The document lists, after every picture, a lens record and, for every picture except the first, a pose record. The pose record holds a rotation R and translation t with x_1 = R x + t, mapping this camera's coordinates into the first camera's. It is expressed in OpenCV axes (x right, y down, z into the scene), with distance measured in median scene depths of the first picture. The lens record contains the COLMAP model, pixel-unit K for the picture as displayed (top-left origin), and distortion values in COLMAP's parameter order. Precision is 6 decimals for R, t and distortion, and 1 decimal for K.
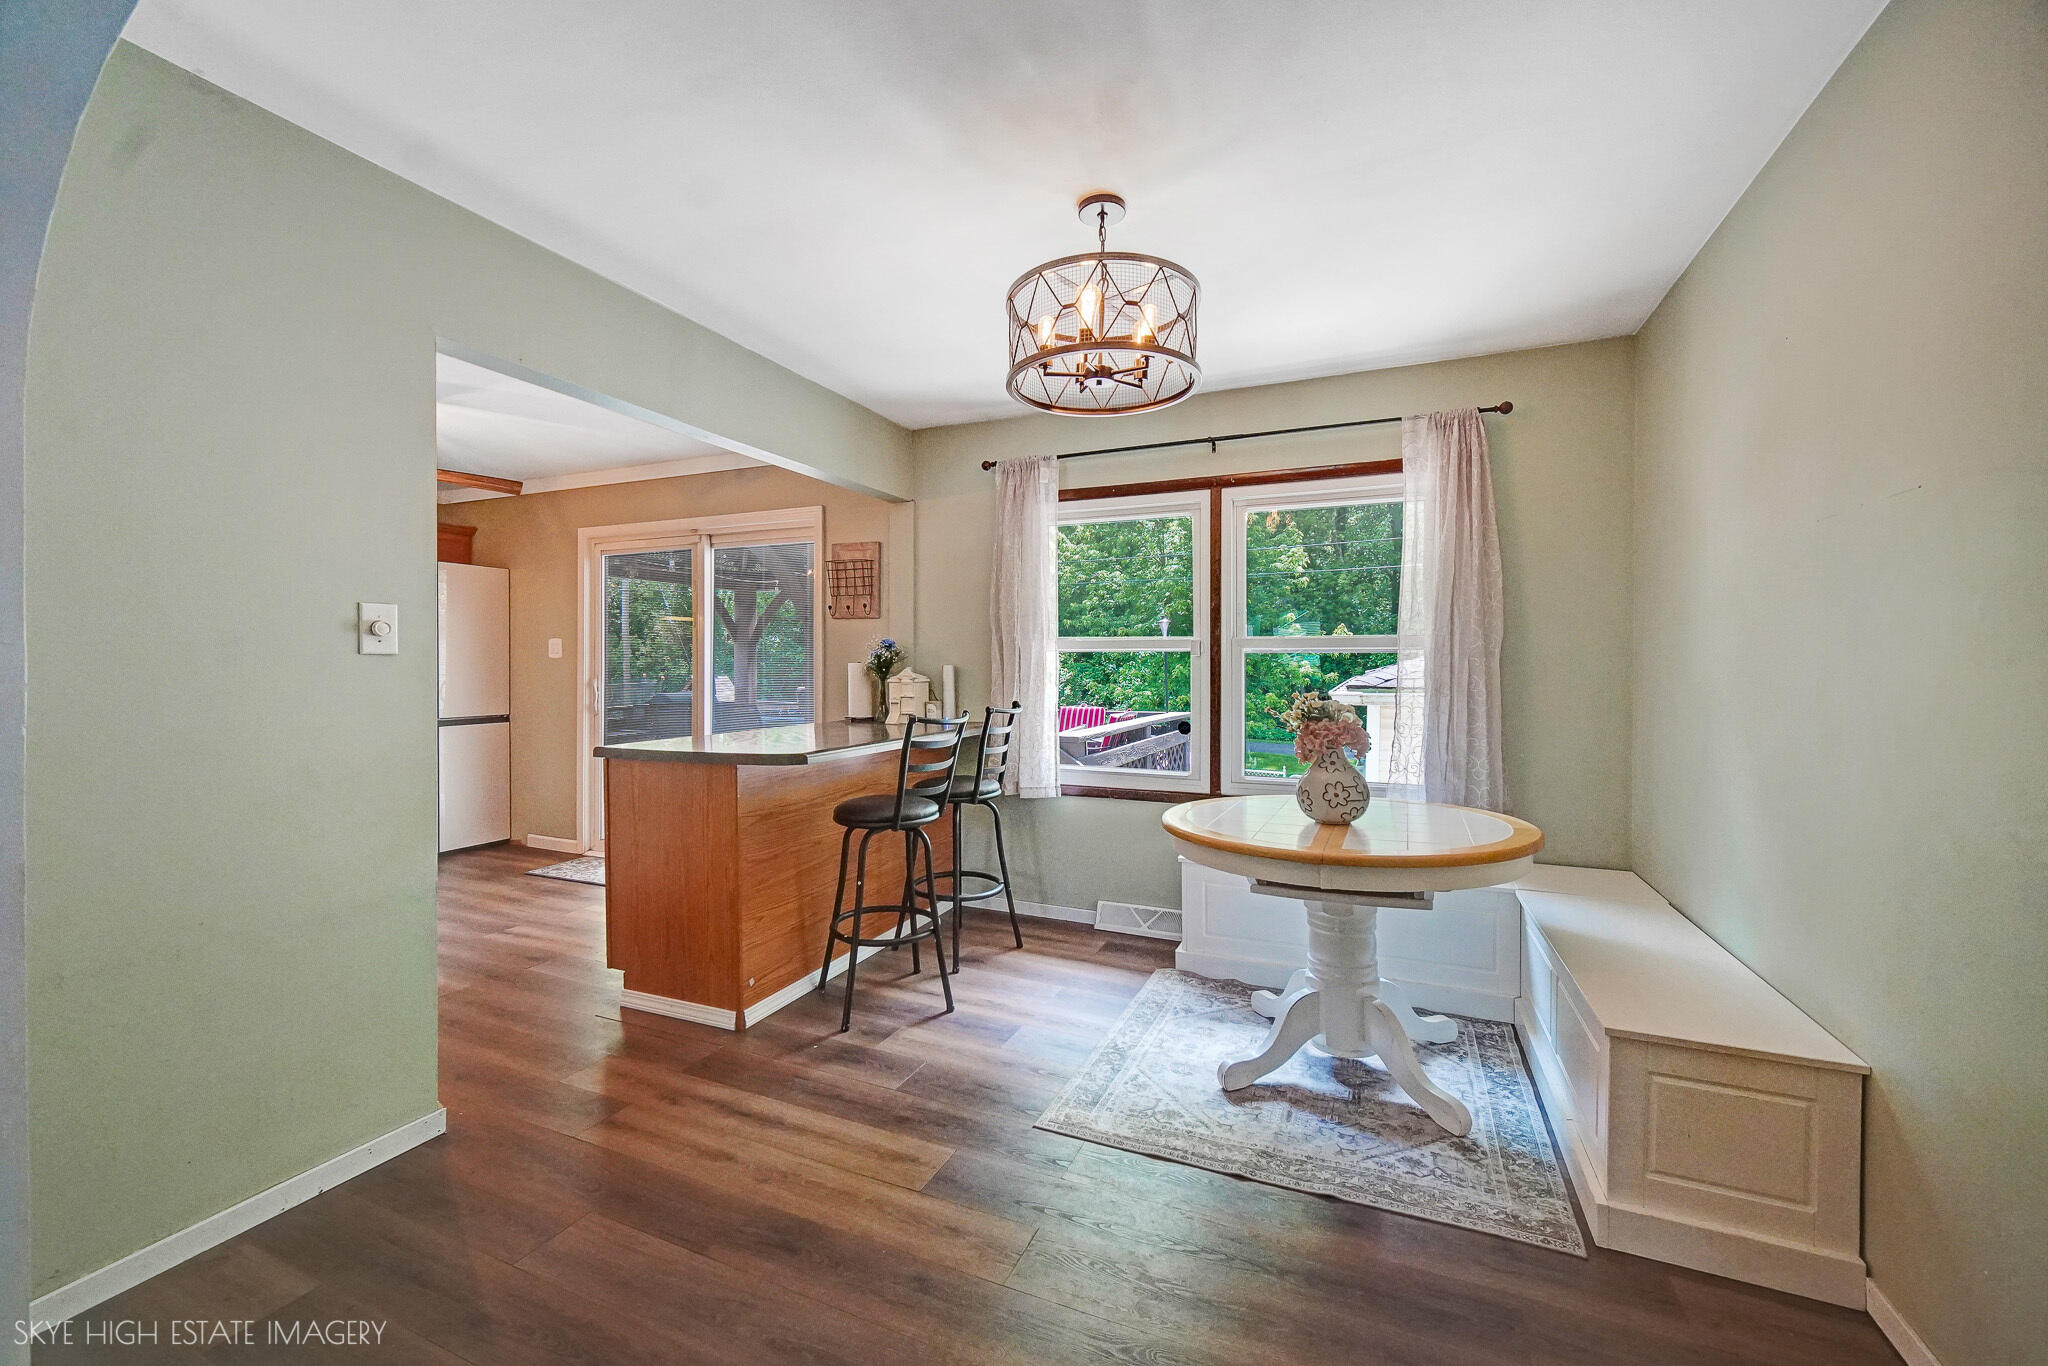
lens RADIAL K [[820.1, 0, 1021.9], [0, 820.1, 665.9], [0, 0, 1]] dist [0.000121, 0.000049]
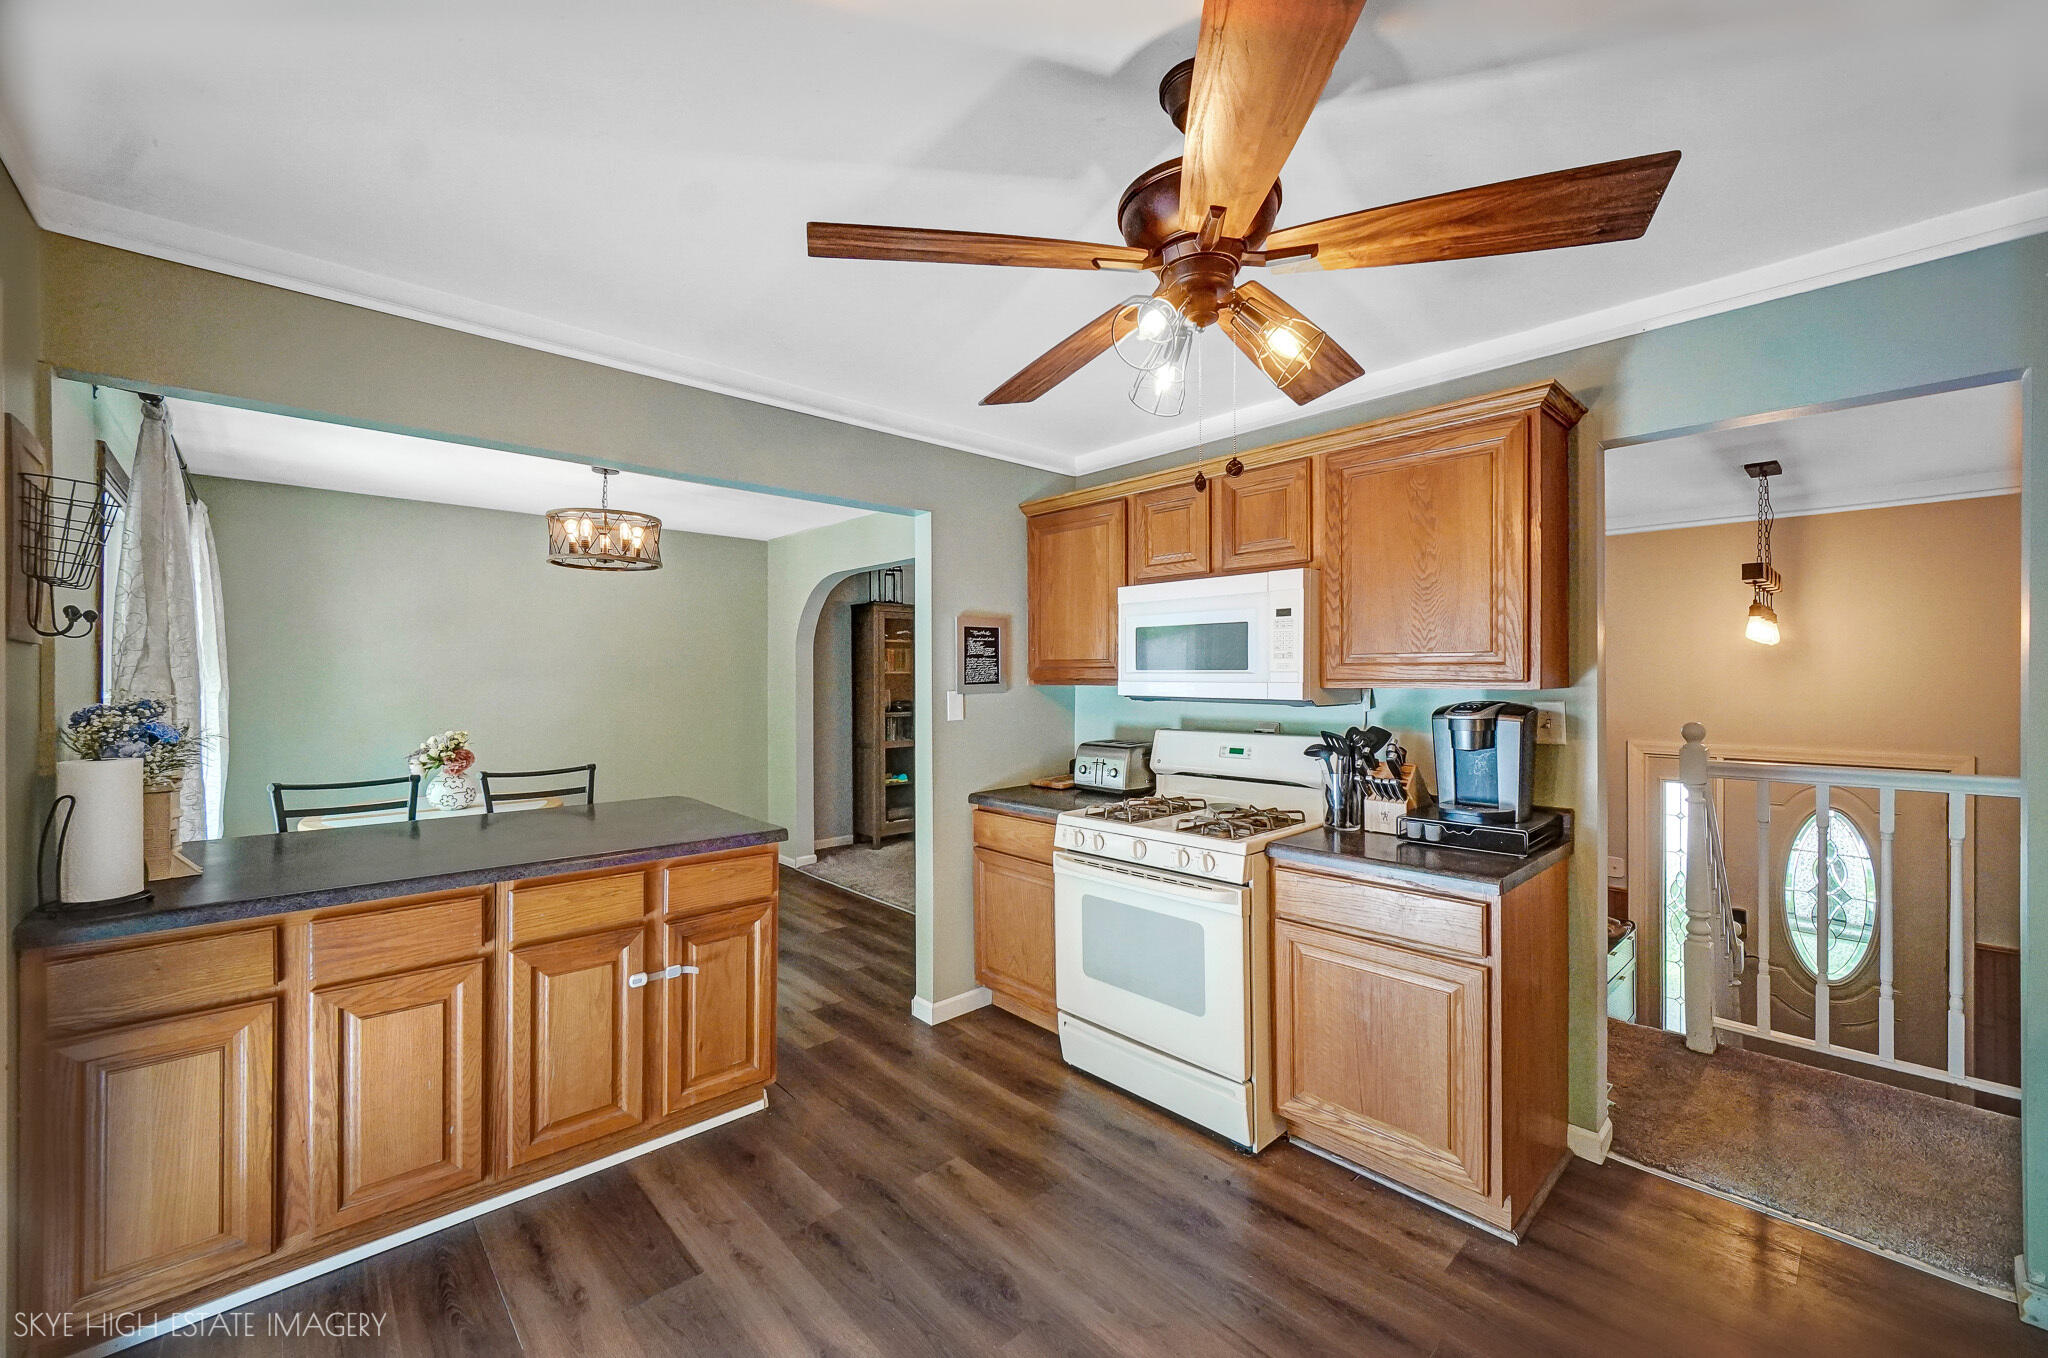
lens RADIAL K [[818.1, 0, 1024.0], [0, 818.1, 679.0], [0, 0, 1]] dist [0.016198, 0.000067]
pose [[-0.917329, -0.001887, 0.398126, -0.870872], [-0.001582, 0.999998, 0.001095, -0.049073], [-0.398127, 0.000375, -0.917330, 1.341128]]
